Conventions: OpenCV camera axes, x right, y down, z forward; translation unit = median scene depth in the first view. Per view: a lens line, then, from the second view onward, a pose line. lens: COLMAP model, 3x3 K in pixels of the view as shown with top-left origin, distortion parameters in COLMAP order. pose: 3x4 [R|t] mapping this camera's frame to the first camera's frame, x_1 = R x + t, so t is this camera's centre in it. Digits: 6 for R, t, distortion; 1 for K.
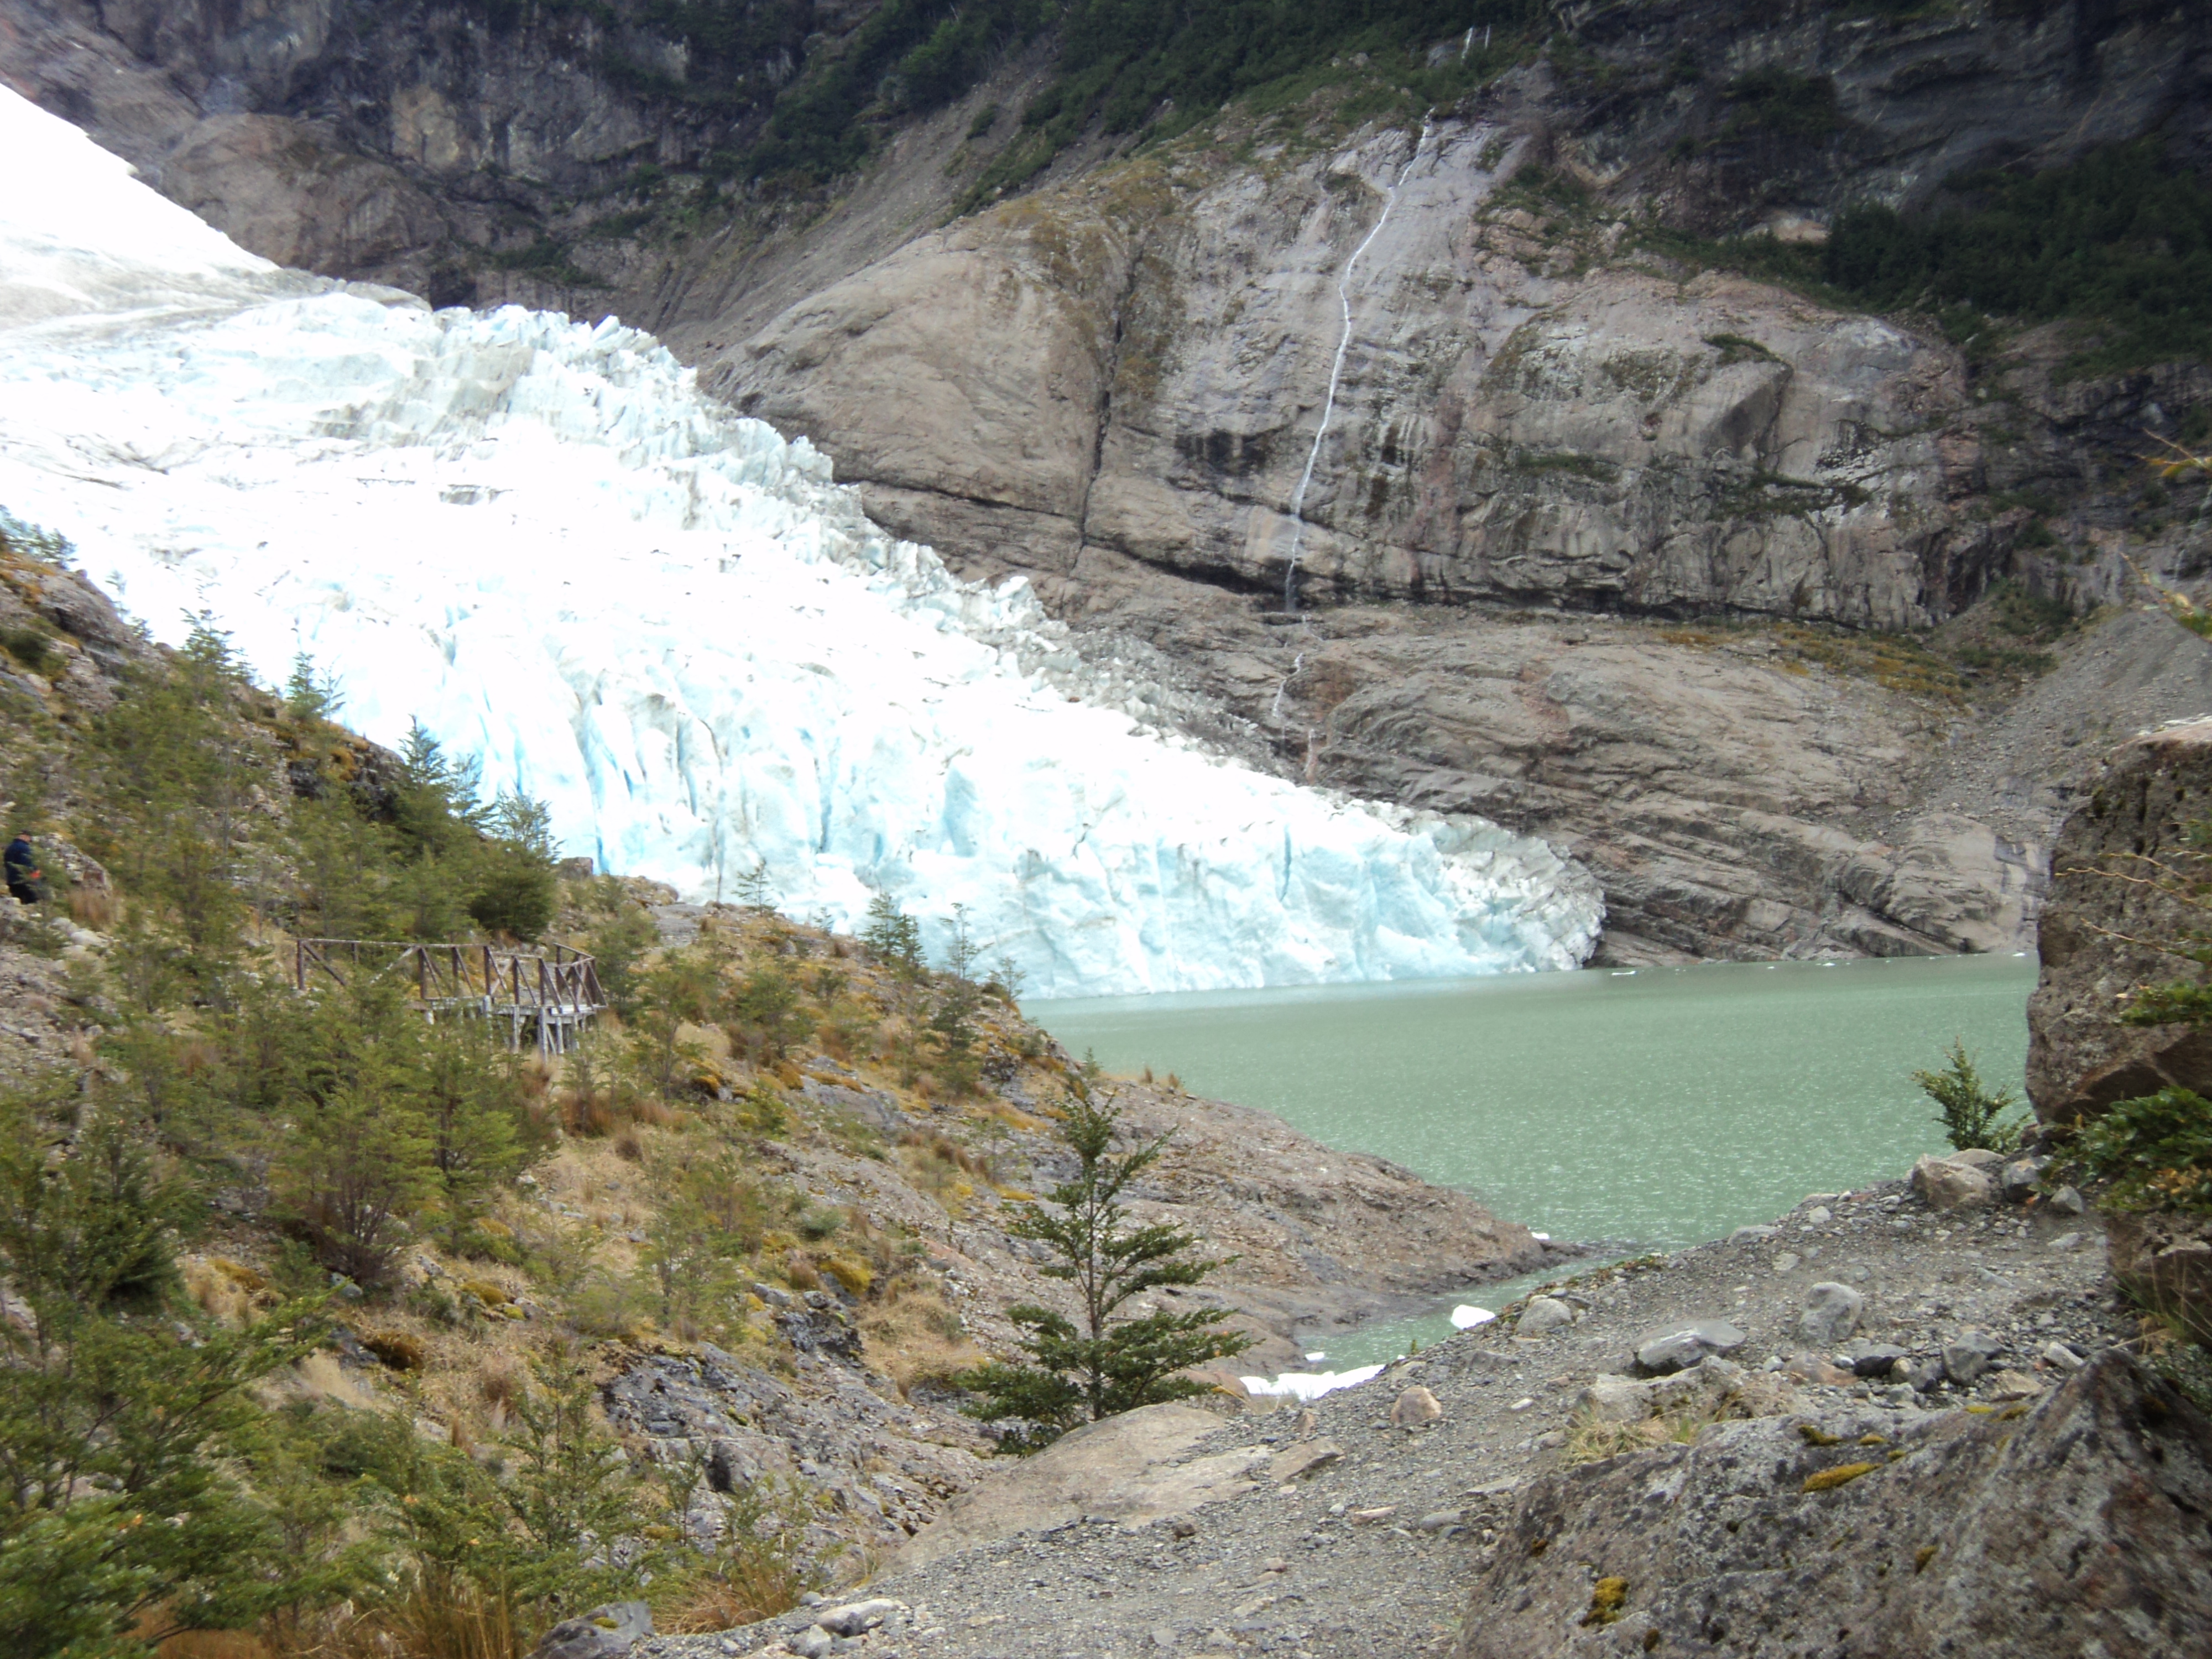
lens RADIAL K [[3963.2, 0, 1106.0], [0, 3963.2, 829.5], [0, 0, 1]] dist [-0.026493, -0.216642]
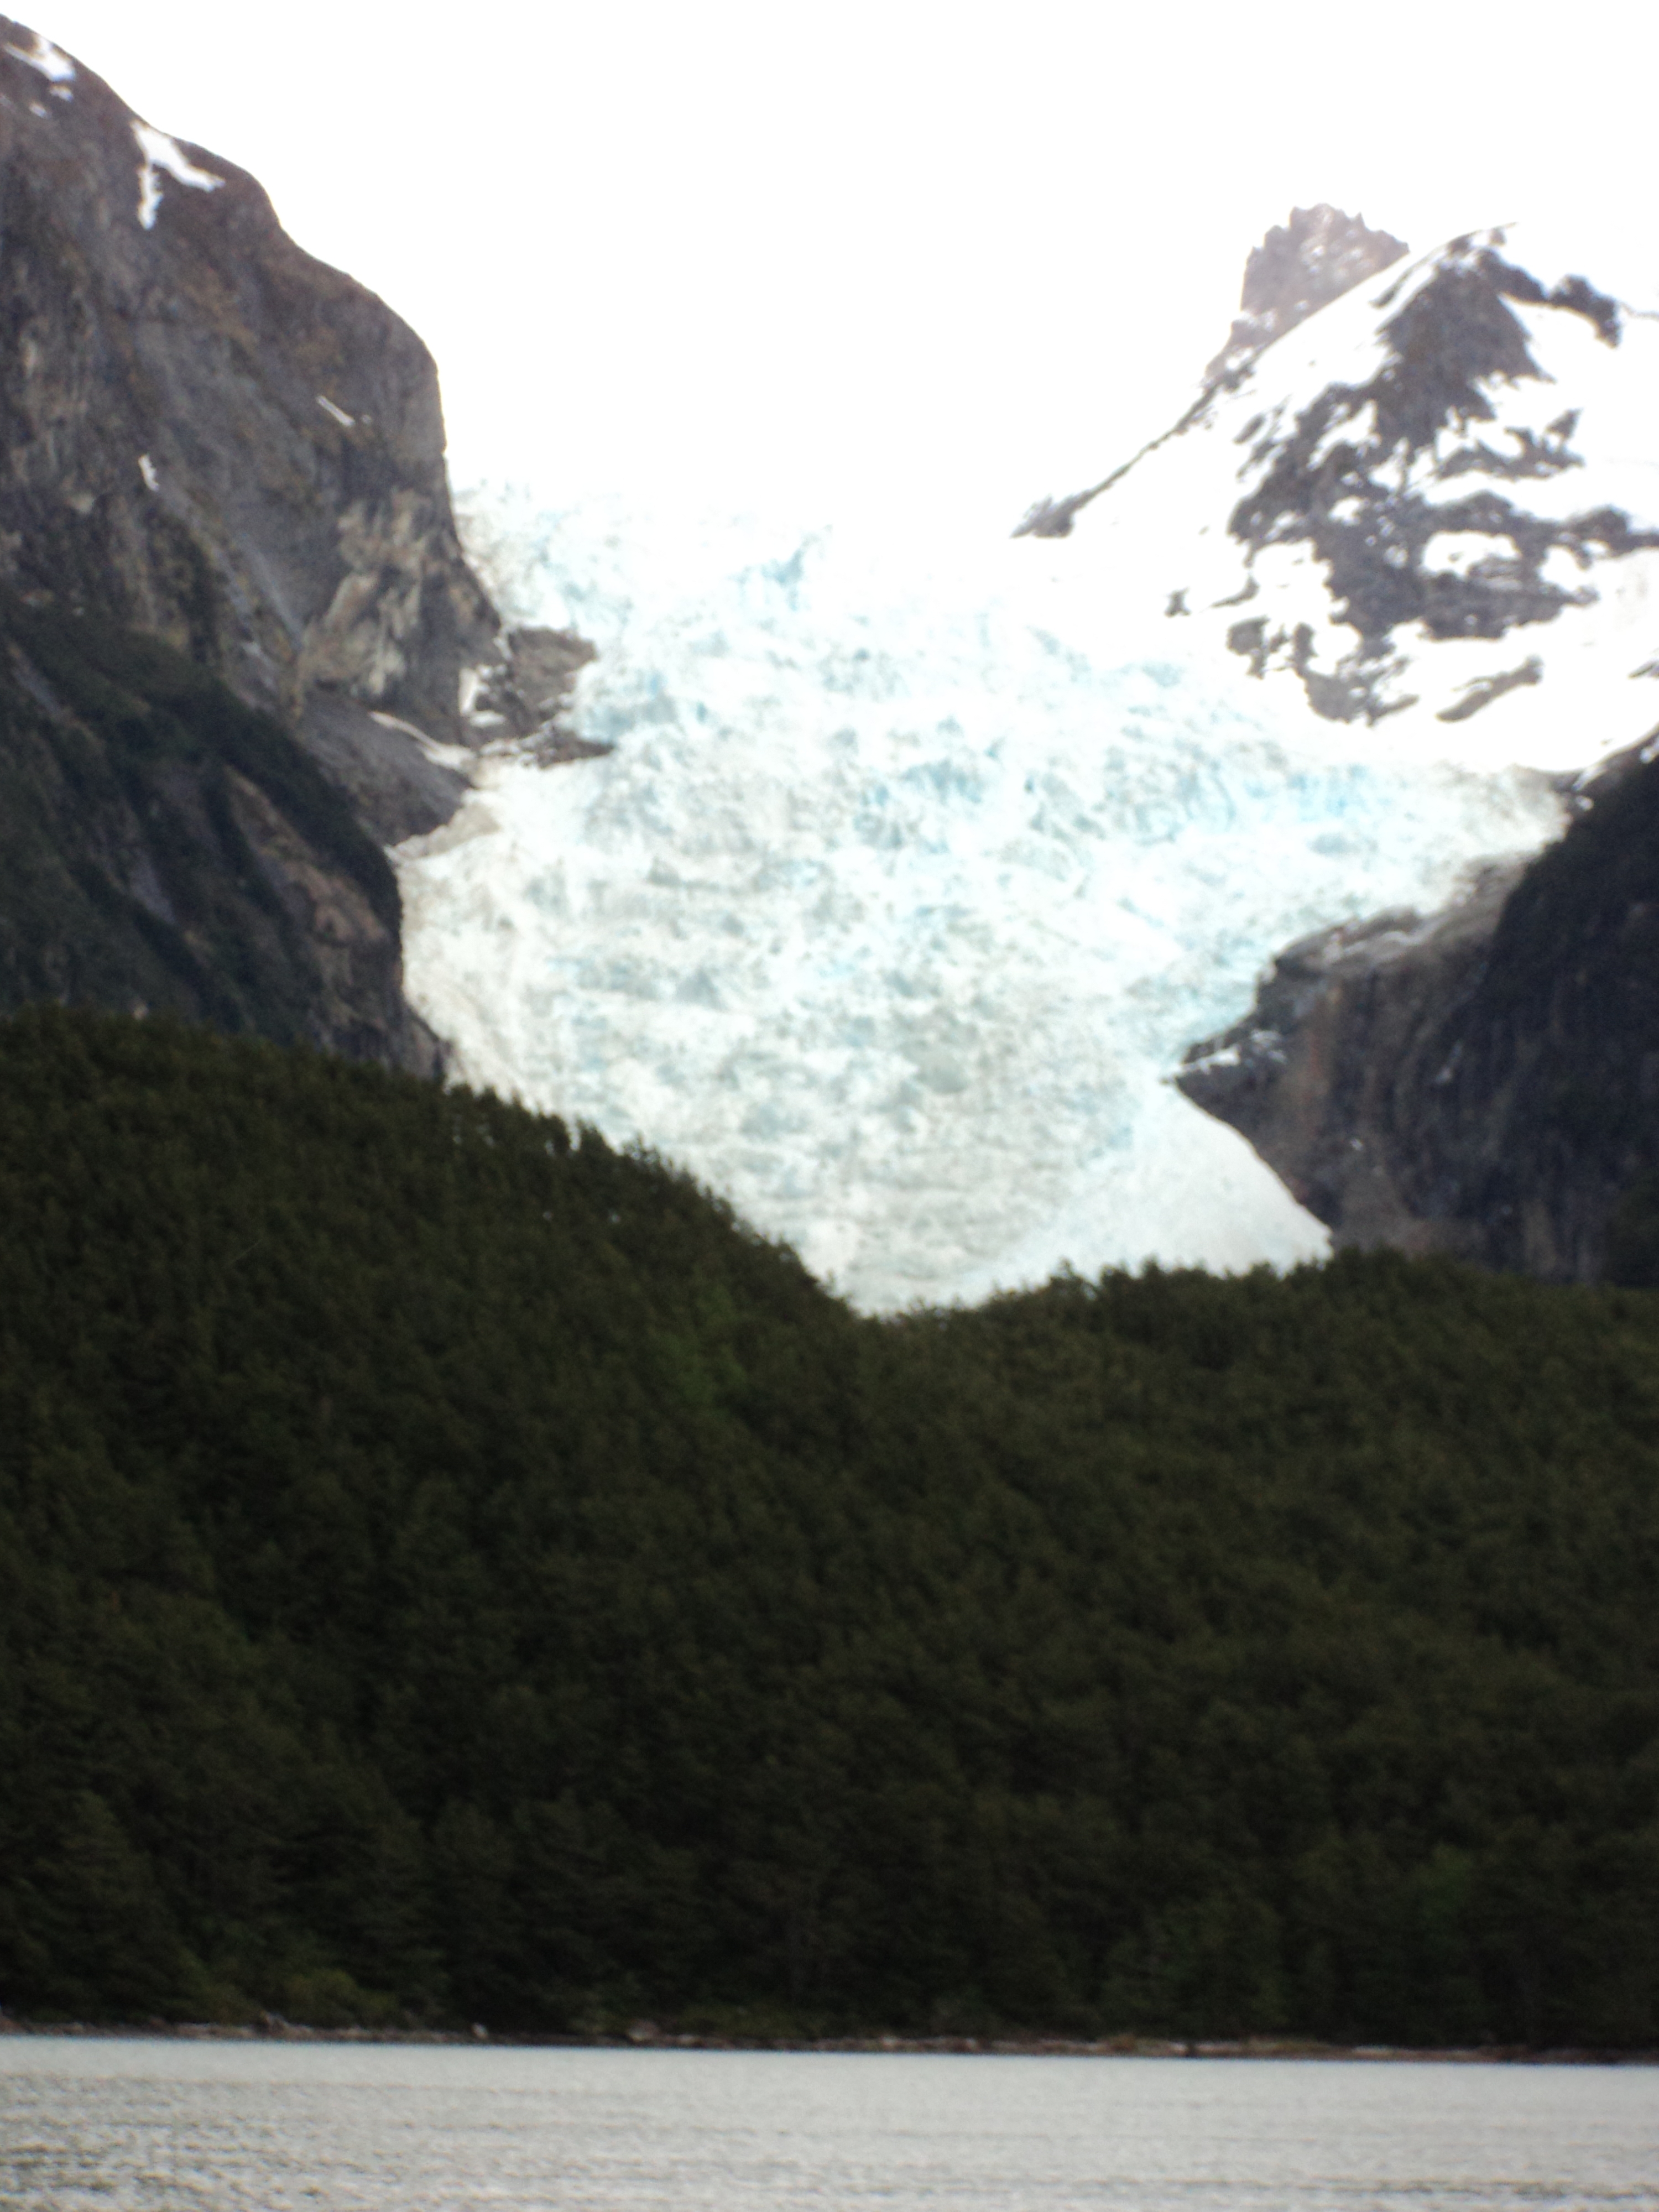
lens RADIAL K [[6628.8, 0, 829.5], [0, 6628.8, 1106.0], [0, 0, 1]] dist [-0.040573, -0.504965]
pose [[0.767890, -0.026757, -0.640022, 1.408039], [-0.037688, 0.995510, -0.086836, -0.081877], [0.639472, 0.090801, 0.763434, -0.855397]]
